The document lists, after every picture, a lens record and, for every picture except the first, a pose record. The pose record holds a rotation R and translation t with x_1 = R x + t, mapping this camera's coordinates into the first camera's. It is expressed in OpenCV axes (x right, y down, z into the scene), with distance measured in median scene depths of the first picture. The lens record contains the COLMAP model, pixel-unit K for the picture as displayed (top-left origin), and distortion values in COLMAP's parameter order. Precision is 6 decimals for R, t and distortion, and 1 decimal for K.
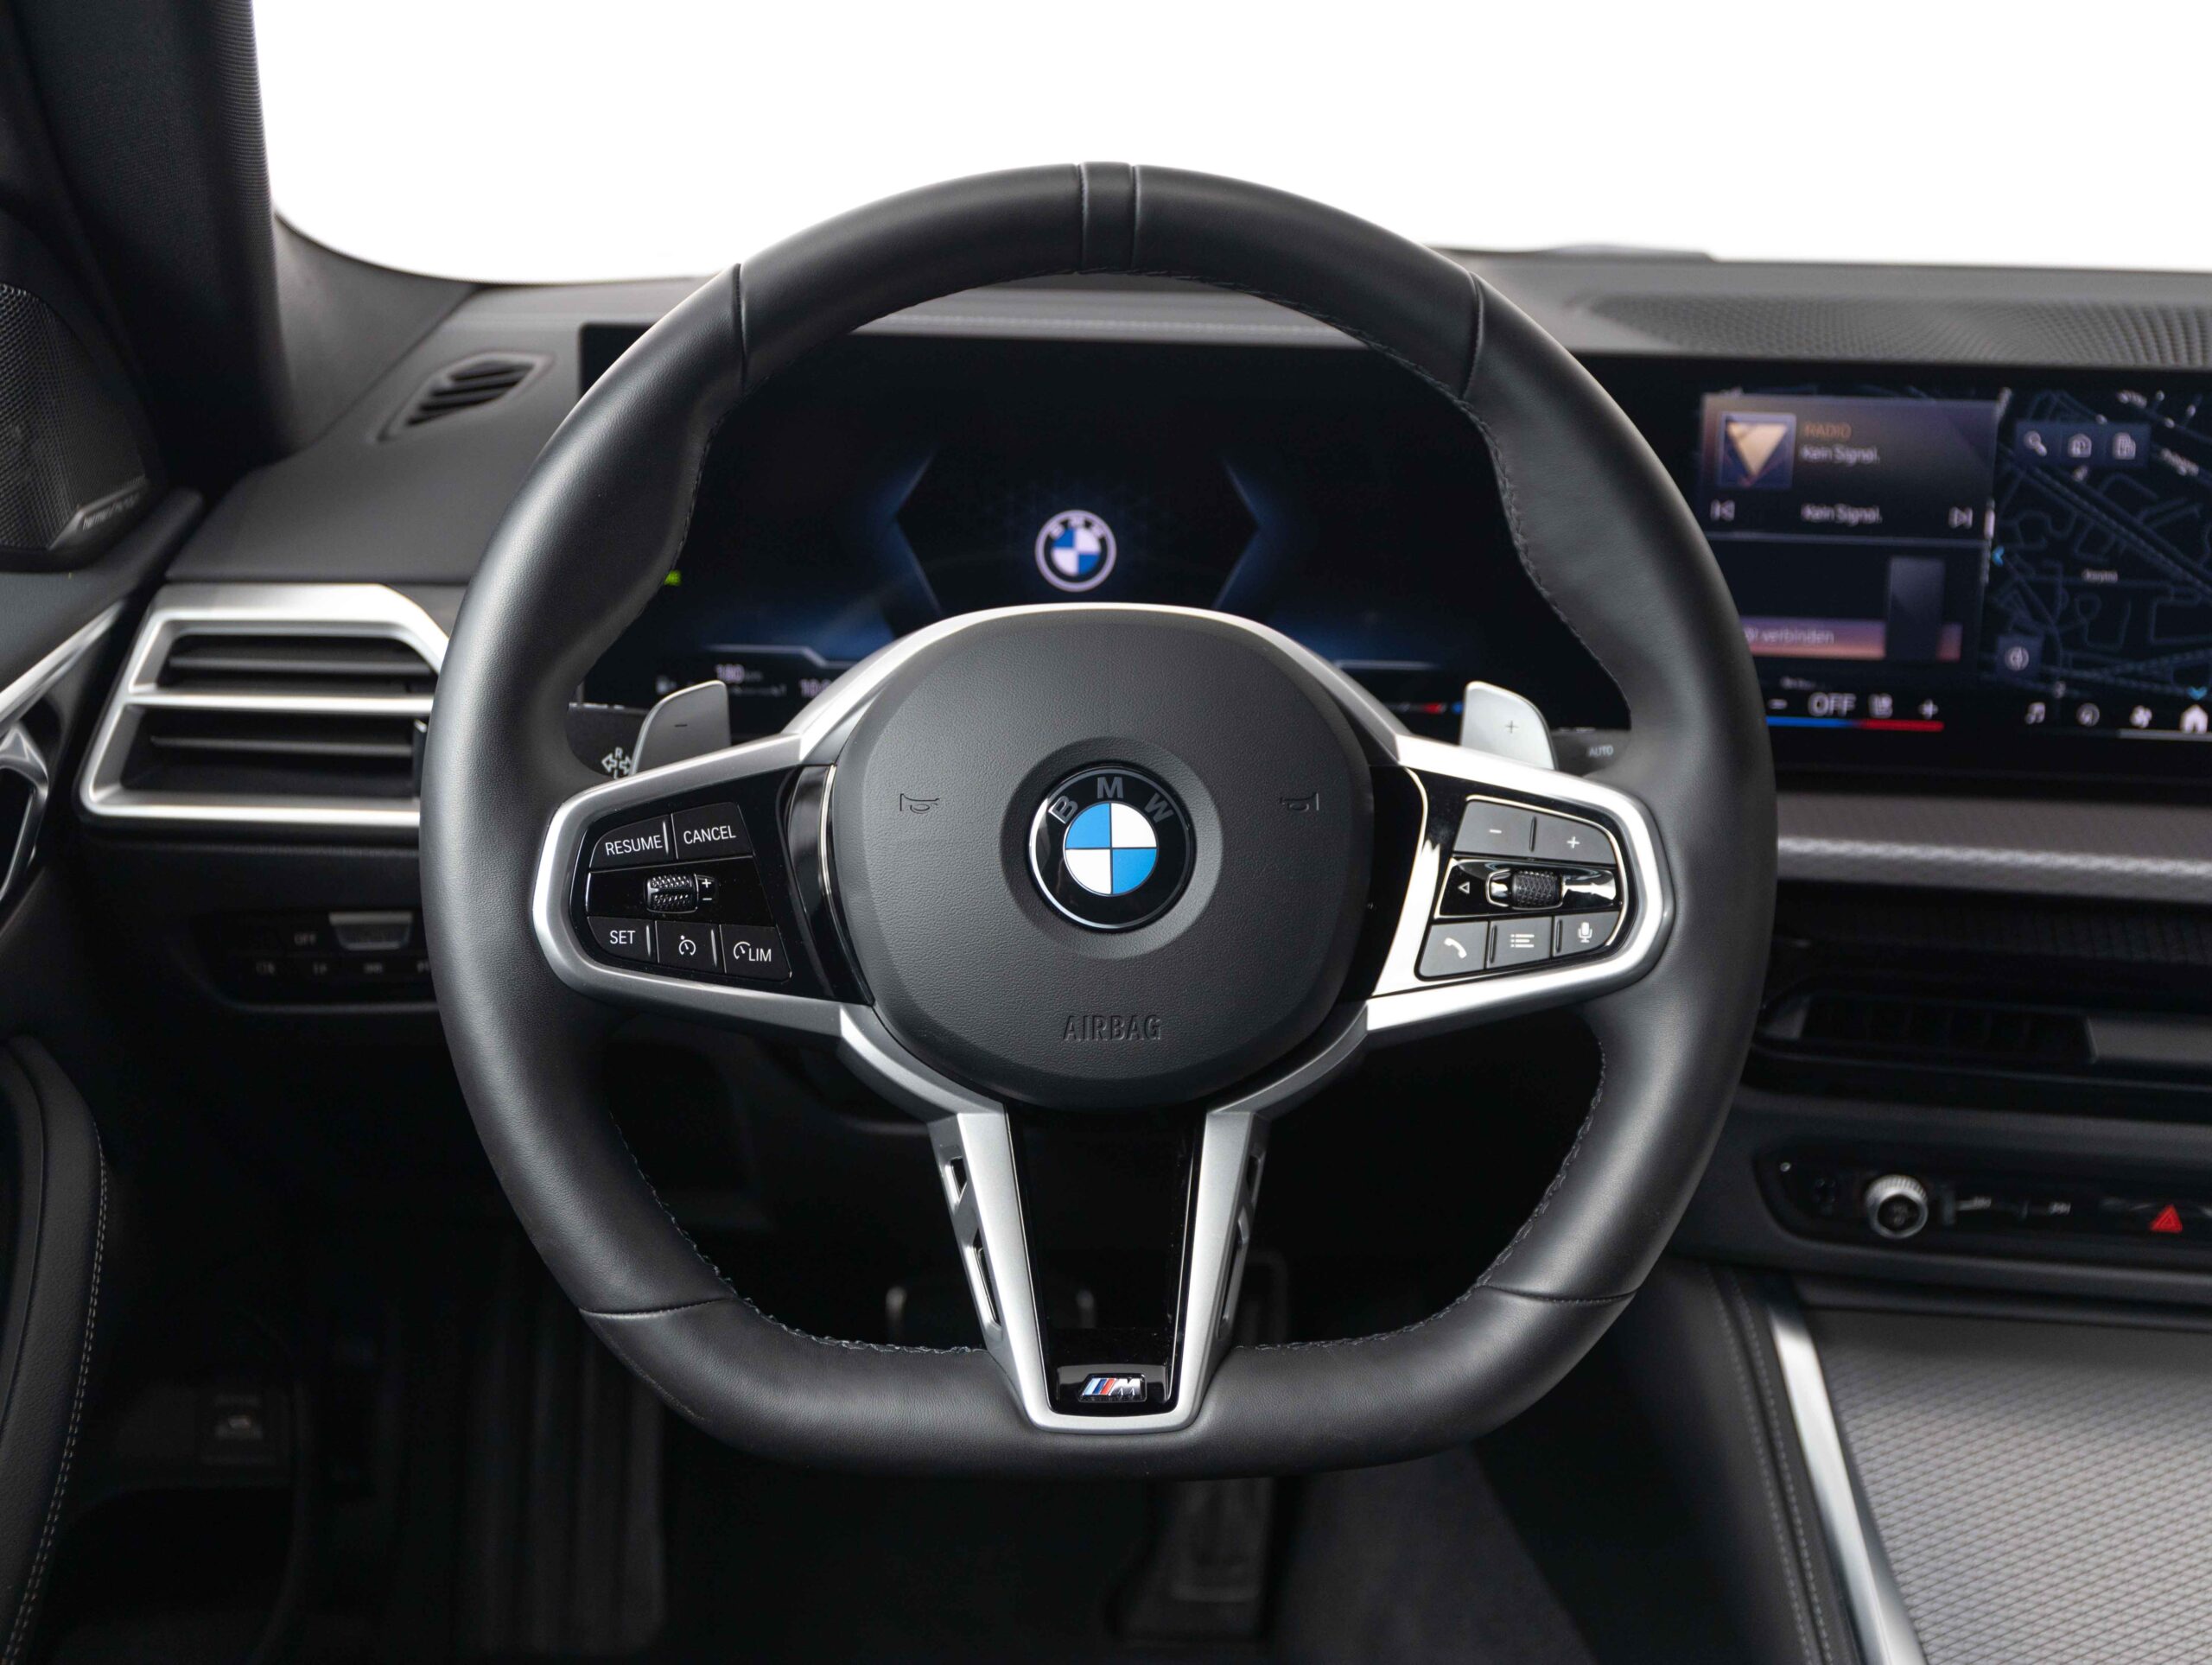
lens RADIAL K [[2471.9, 0, 1112.8], [0, 2471.9, 841.2], [0, 0, 1]] dist [-0.000931, 0.000000]
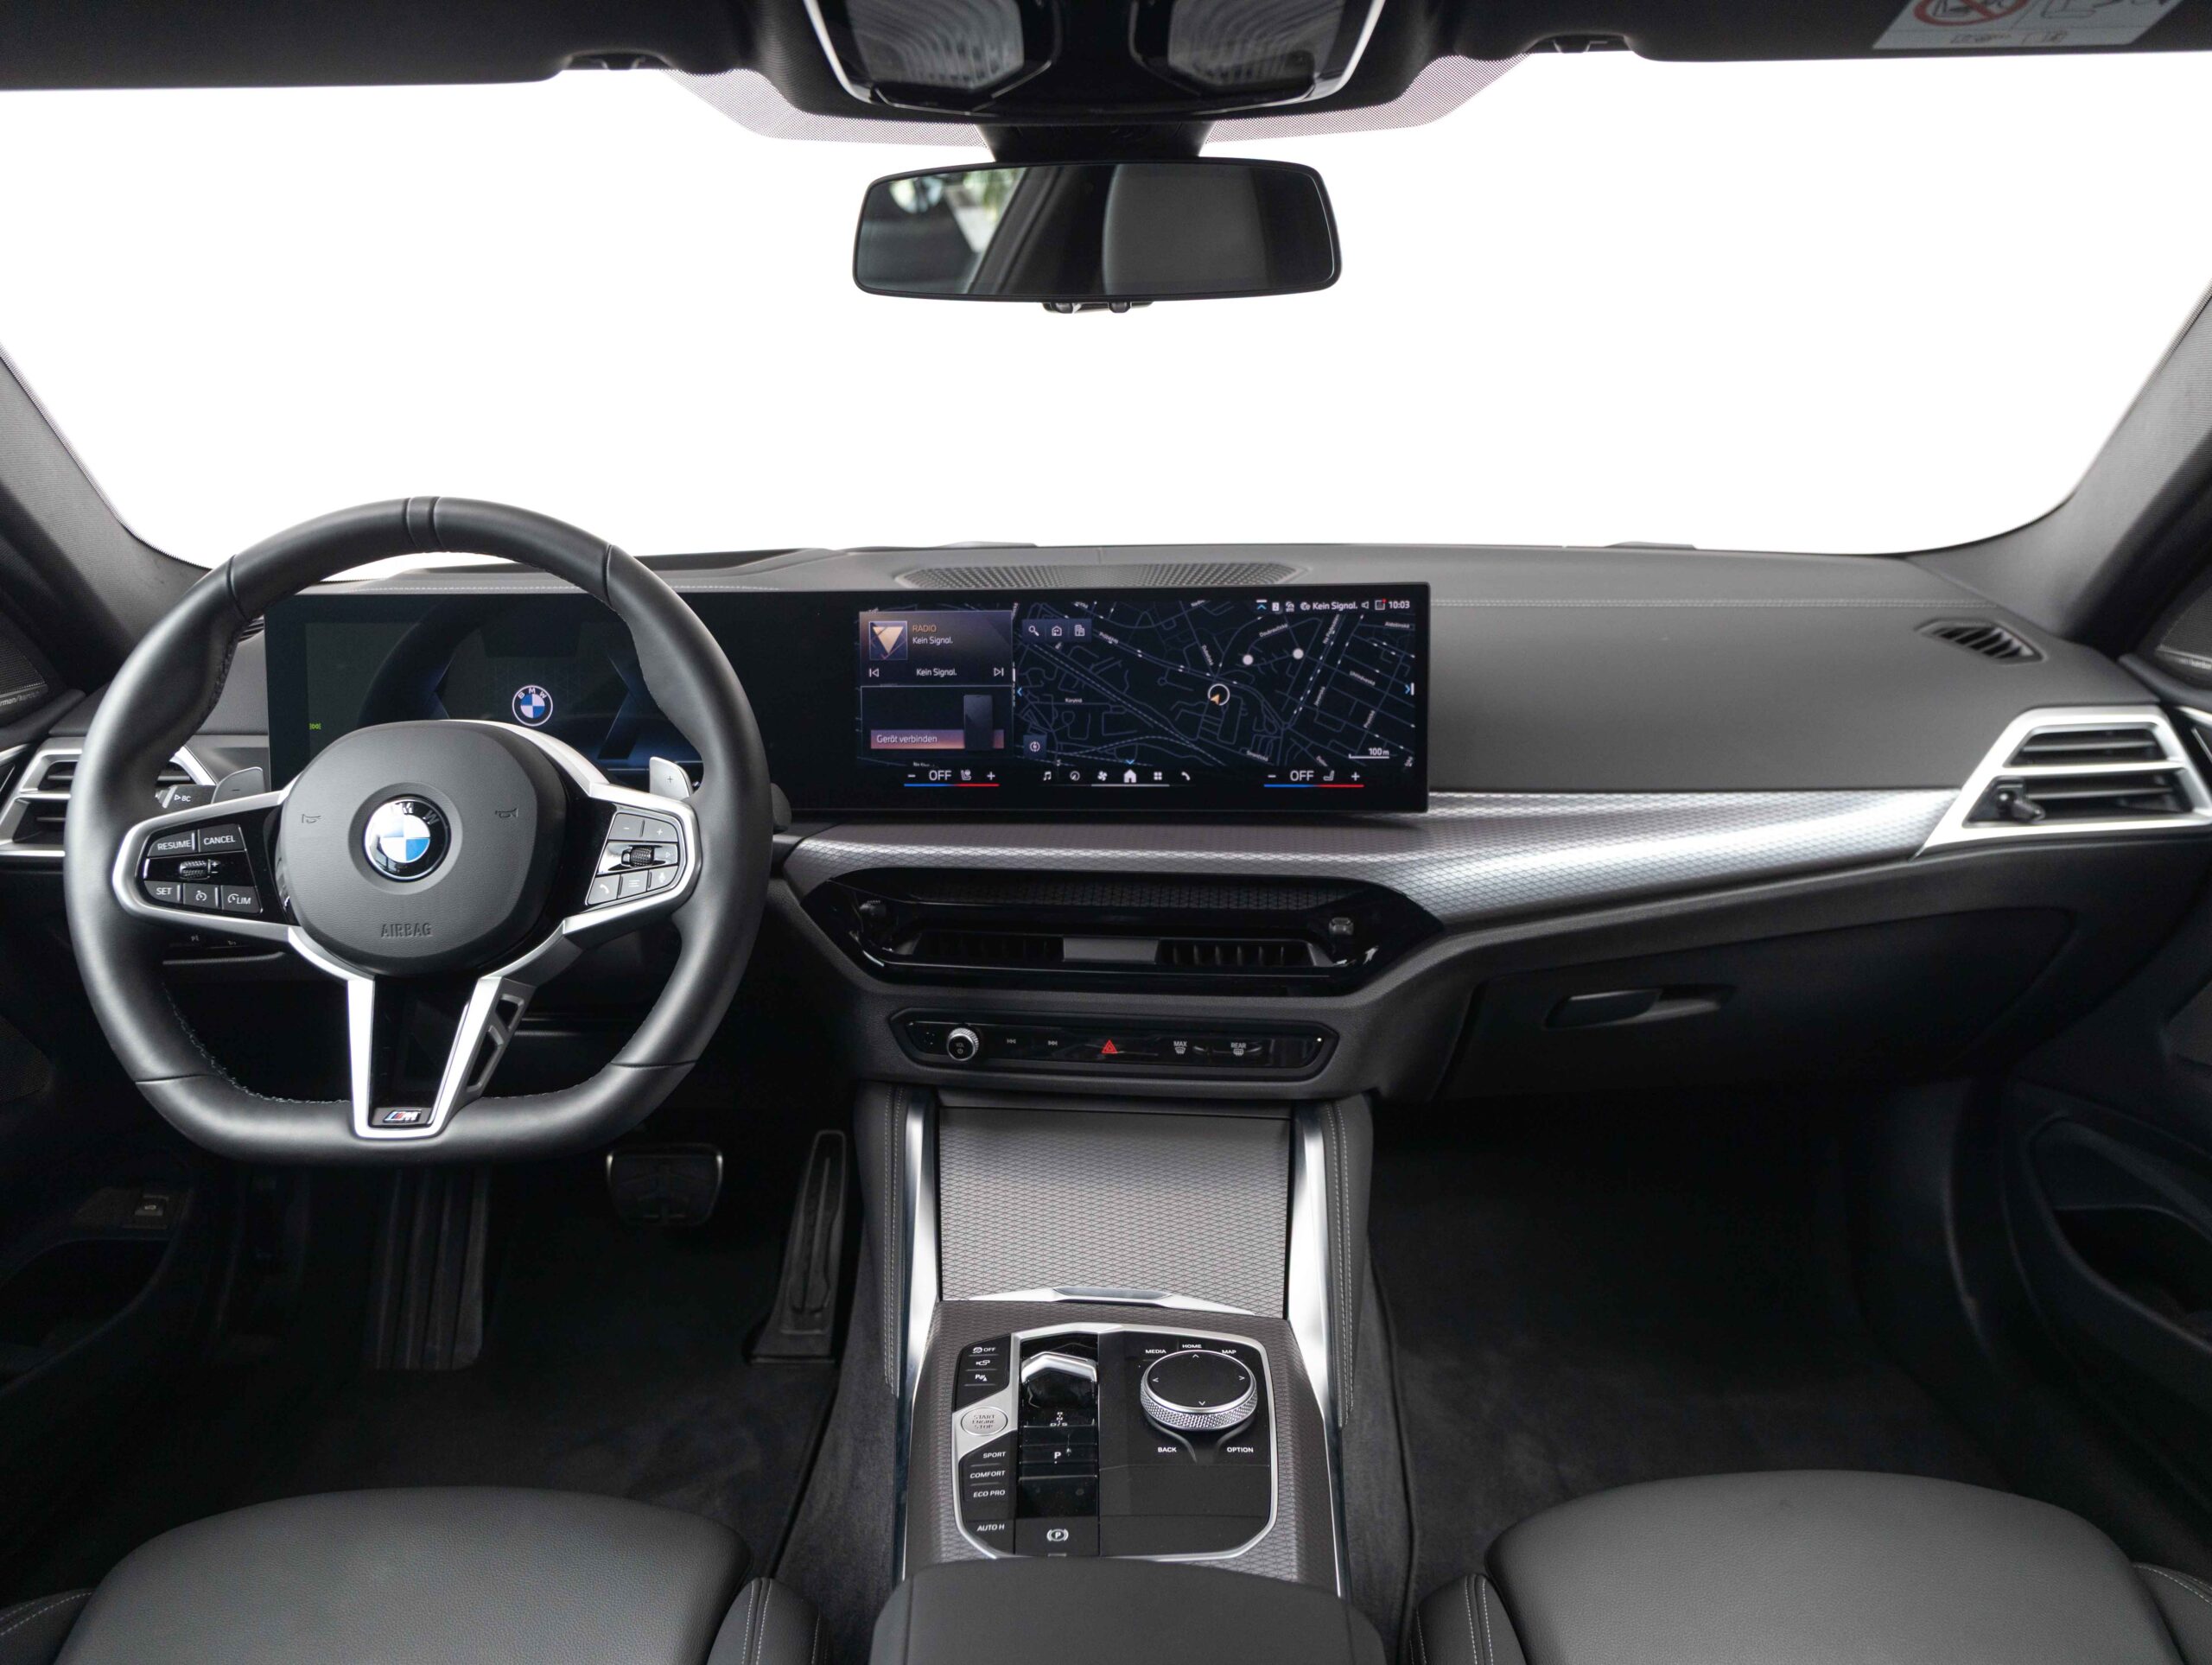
lens RADIAL K [[1616.3, 0, 1127.0], [0, 1616.3, 832.9], [0, 0, 1]] dist [0.009706, -0.013729]
pose [[0.998508, -0.029804, -0.045757, 0.498464], [0.025797, 0.995979, -0.085793, 0.097606], [0.048130, 0.084485, 0.995262, -0.196795]]
